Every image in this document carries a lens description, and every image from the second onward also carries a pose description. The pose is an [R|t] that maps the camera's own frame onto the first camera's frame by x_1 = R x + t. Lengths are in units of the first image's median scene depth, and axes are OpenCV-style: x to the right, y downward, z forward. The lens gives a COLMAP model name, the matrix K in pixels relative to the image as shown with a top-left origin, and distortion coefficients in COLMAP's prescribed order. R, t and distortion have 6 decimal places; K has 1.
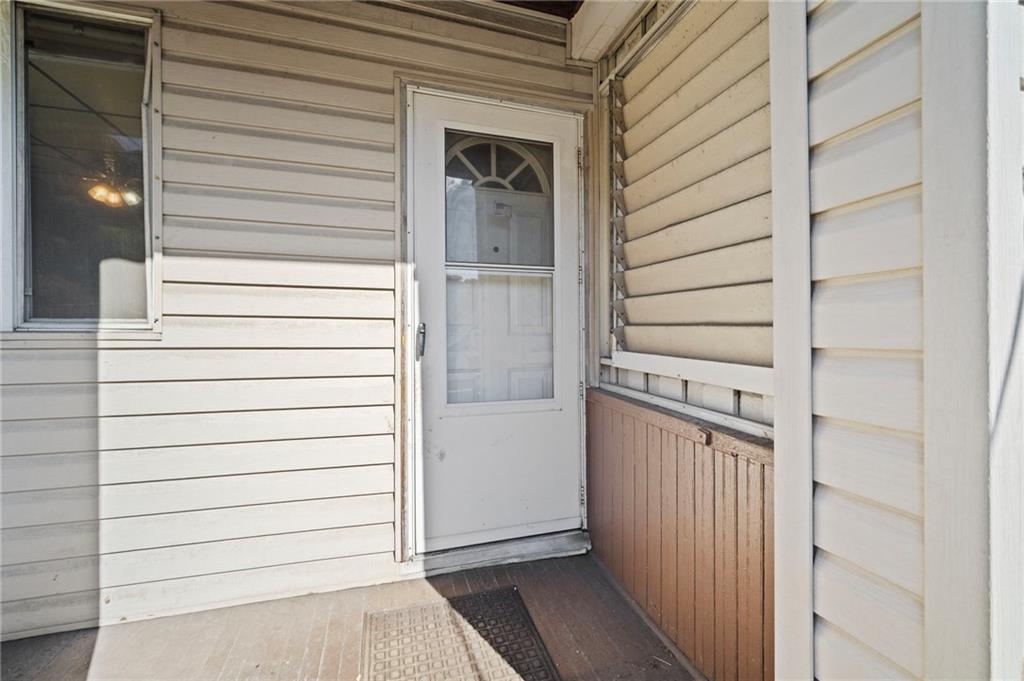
lens RADIAL K [[410.8, 0, 505.2], [0, 410.8, 336.1], [0, 0, 1]] dist [-0.000762, -0.000382]
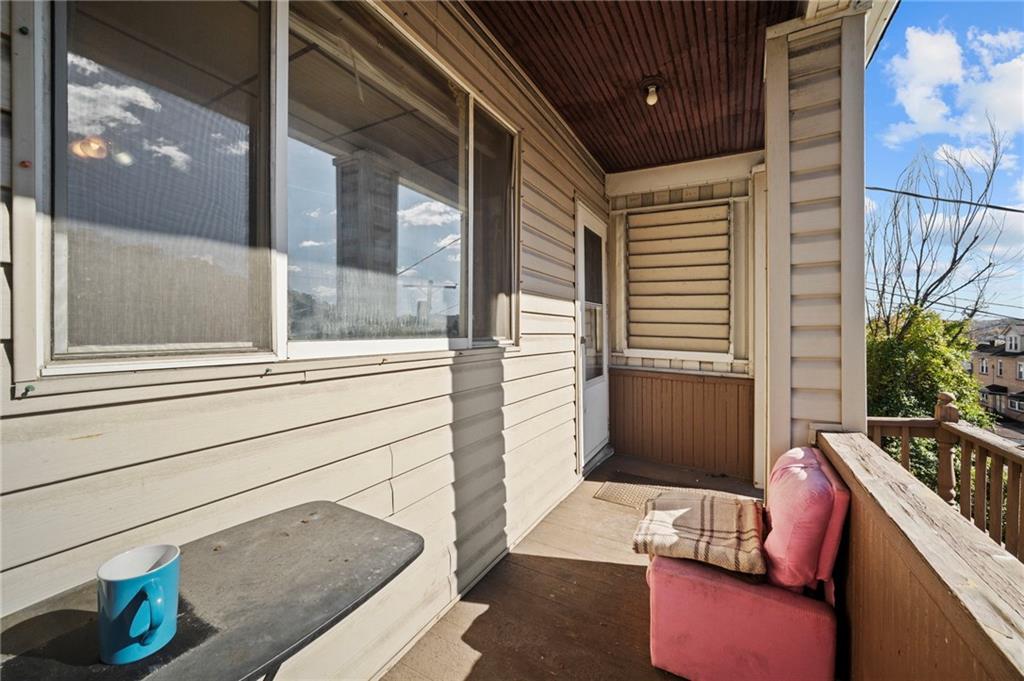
lens RADIAL K [[410.8, 0, 505.2], [0, 410.8, 336.1], [0, 0, 1]] dist [-0.000762, -0.000382]
pose [[0.704307, -0.010188, 0.709823, -1.695735], [0.006673, 0.999948, 0.007731, -0.049135], [-0.709865, -0.000708, 0.704338, -0.002718]]
